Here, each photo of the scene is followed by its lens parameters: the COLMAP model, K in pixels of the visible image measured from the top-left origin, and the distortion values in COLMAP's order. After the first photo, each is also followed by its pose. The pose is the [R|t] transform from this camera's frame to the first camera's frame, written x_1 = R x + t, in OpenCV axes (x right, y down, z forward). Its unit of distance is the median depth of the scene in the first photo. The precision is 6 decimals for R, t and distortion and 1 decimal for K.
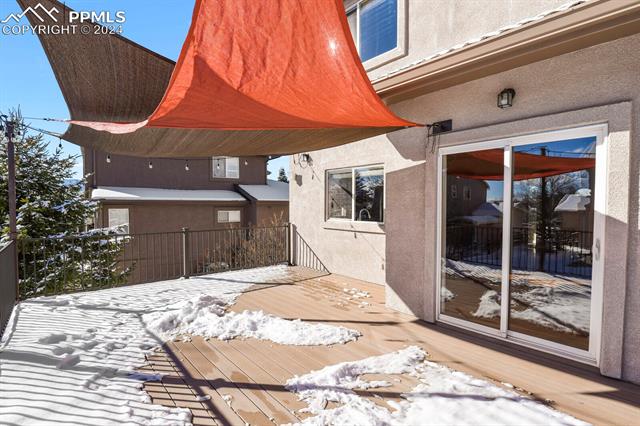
lens RADIAL K [[306.9, 0, 320.0], [0, 306.9, 213.0], [0, 0, 1]] dist [0.000267, 0.000023]
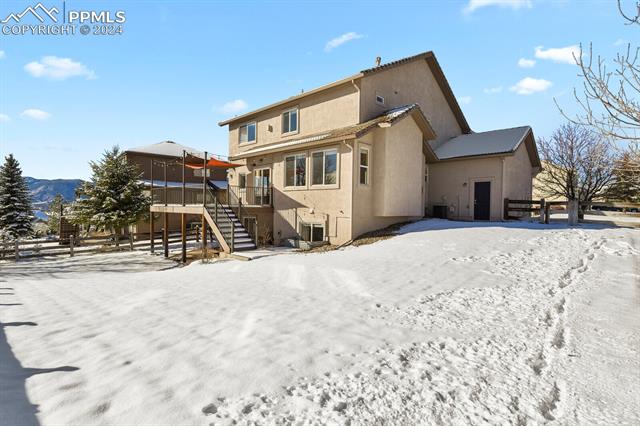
lens RADIAL K [[306.9, 0, 320.0], [0, 306.9, 213.0], [0, 0, 1]] dist [0.000267, 0.000023]
pose [[0.995892, 0.005330, 0.090394, 0.547630], [-0.005080, 0.999983, -0.002997, 0.264116], [-0.090408, 0.002525, 0.995902, -2.131537]]
